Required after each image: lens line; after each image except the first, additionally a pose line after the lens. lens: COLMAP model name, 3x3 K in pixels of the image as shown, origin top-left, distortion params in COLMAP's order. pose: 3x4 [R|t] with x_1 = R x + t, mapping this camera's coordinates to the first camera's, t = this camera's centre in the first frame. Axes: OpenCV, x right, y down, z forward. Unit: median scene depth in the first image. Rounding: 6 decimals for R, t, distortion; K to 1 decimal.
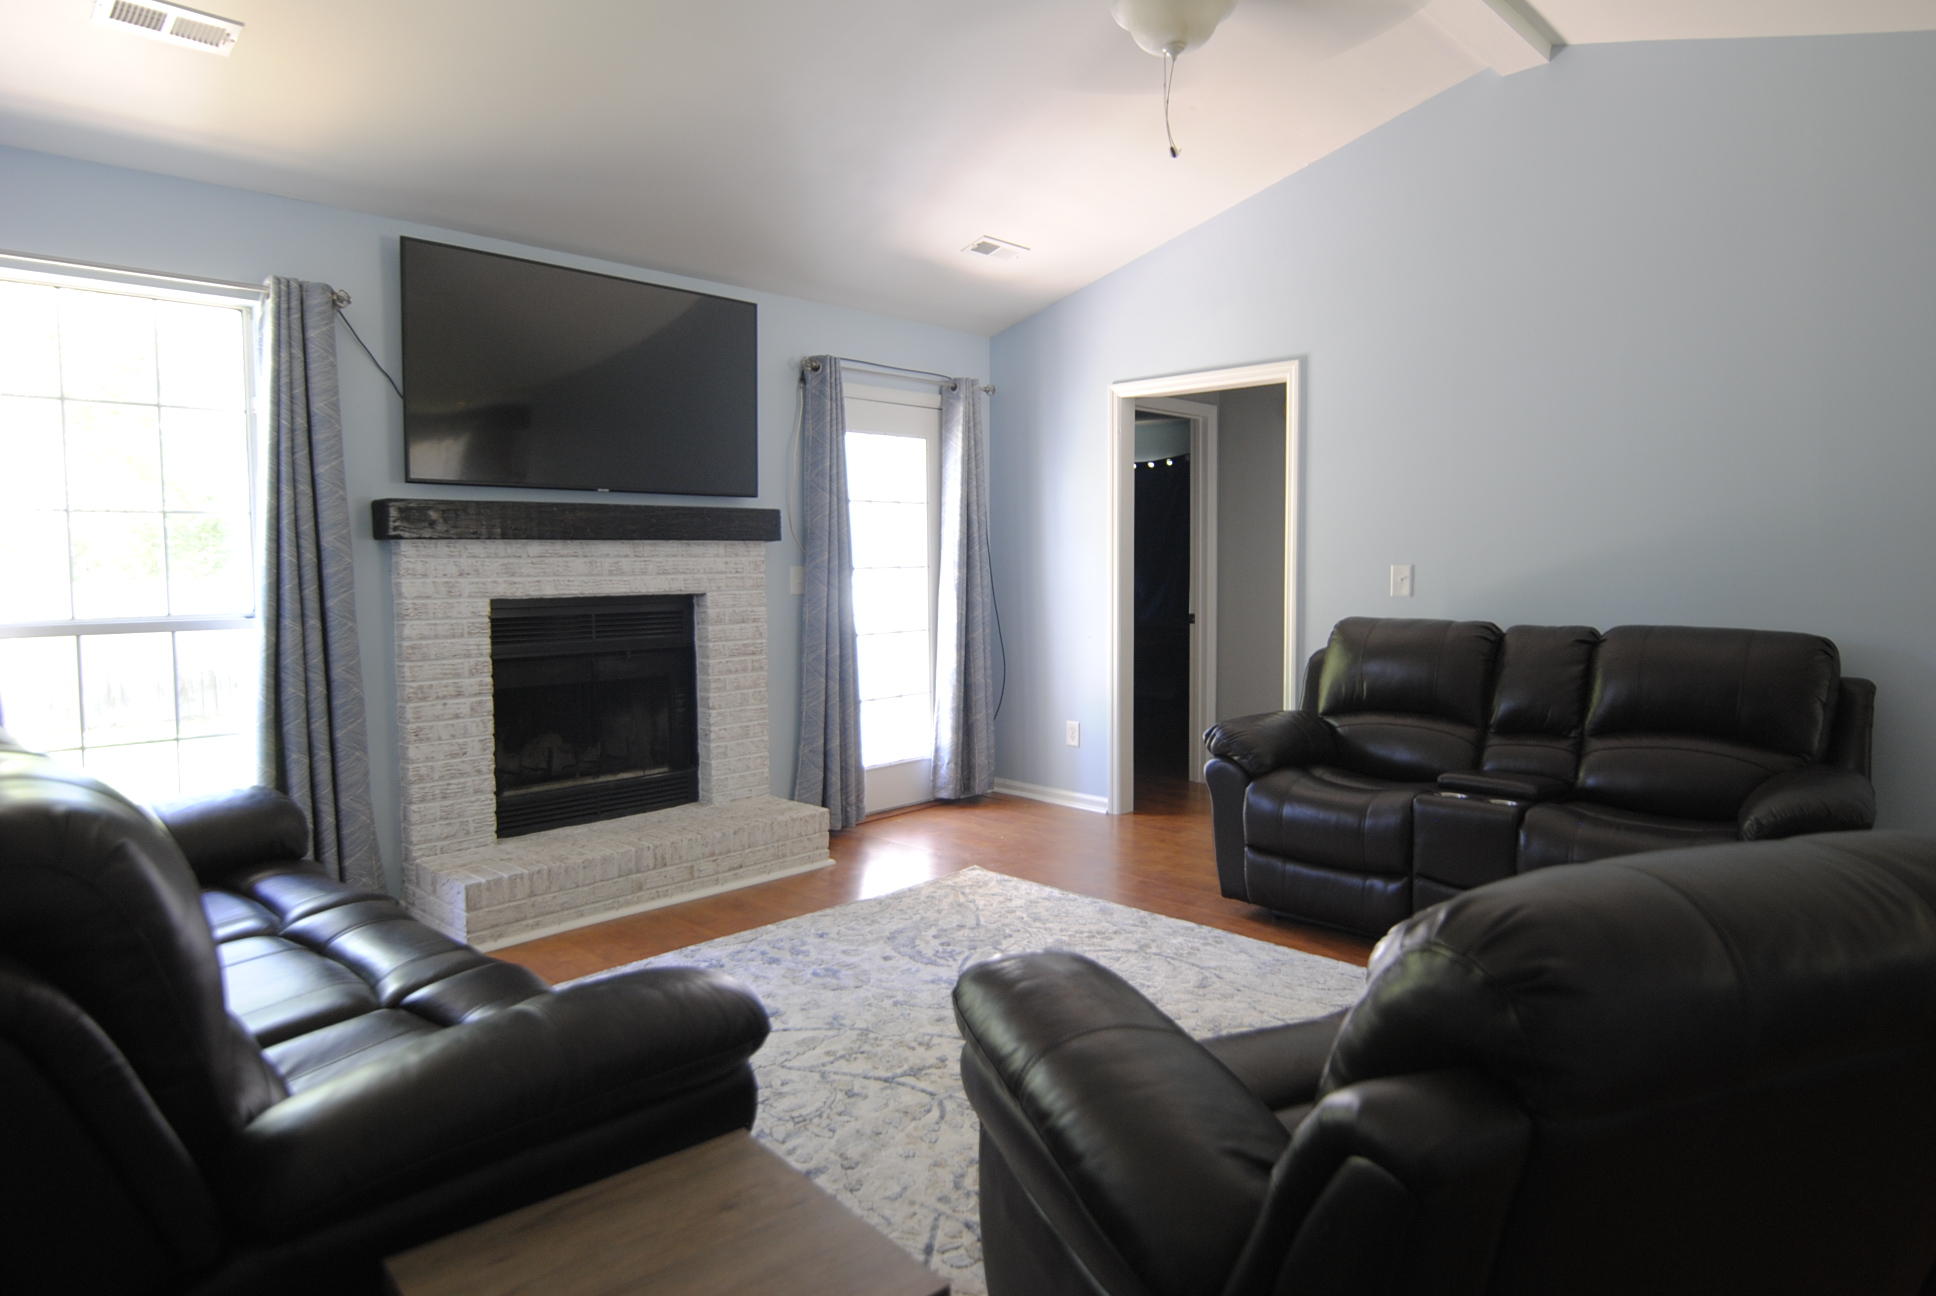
lens RADIAL K [[1157.9, 0, 989.7], [0, 1157.9, 622.8], [0, 0, 1]] dist [0.000058, -0.015383]
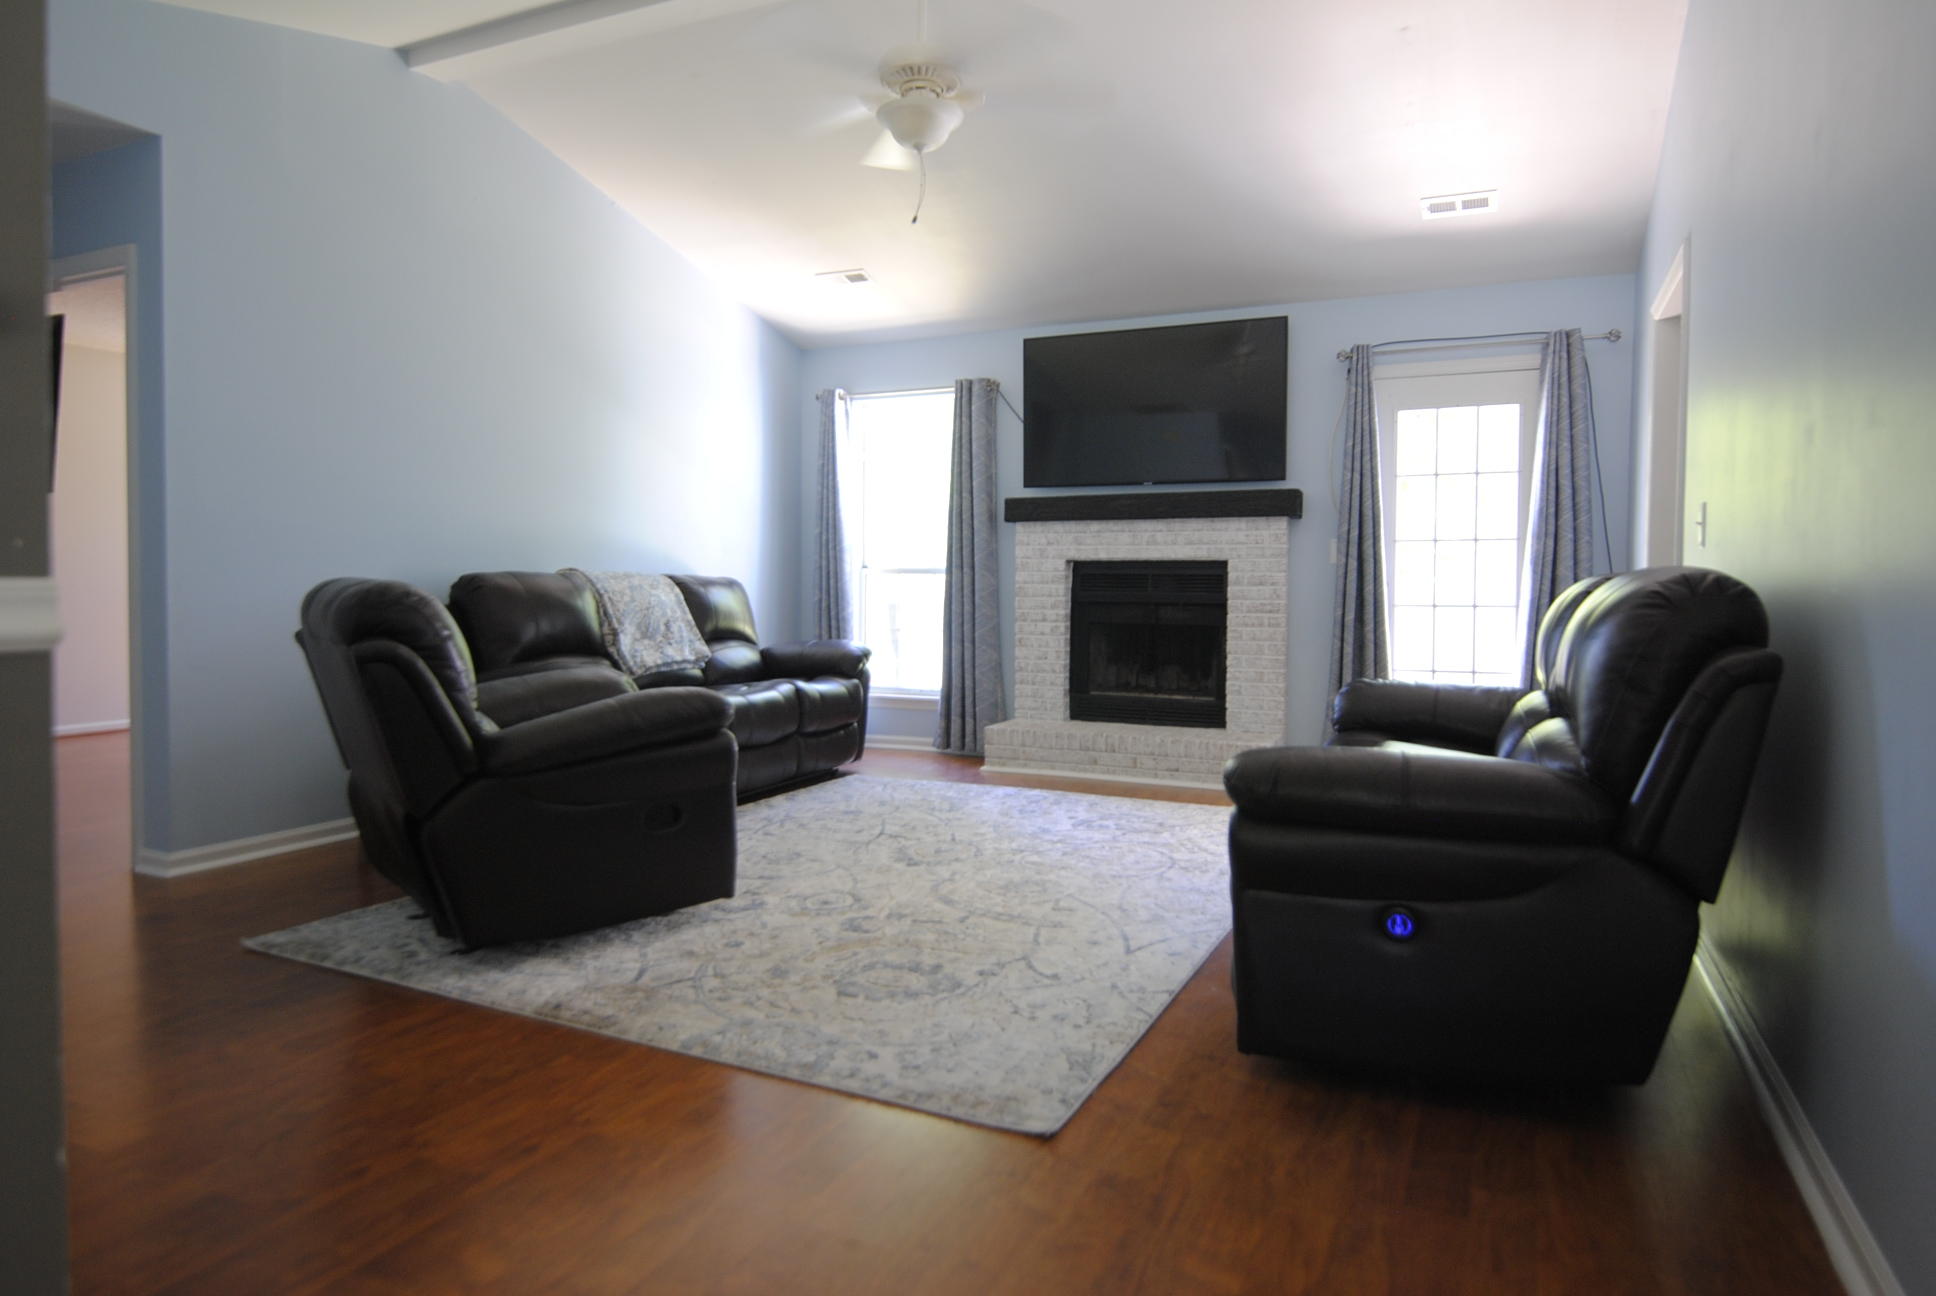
lens RADIAL K [[1157.9, 0, 989.7], [0, 1157.9, 622.8], [0, 0, 1]] dist [0.000058, -0.015383]
pose [[0.310061, 0.031650, -0.950190, 0.933861], [-0.065871, 0.997759, 0.011740, 0.047937], [0.948432, 0.058950, 0.311451, 0.402288]]
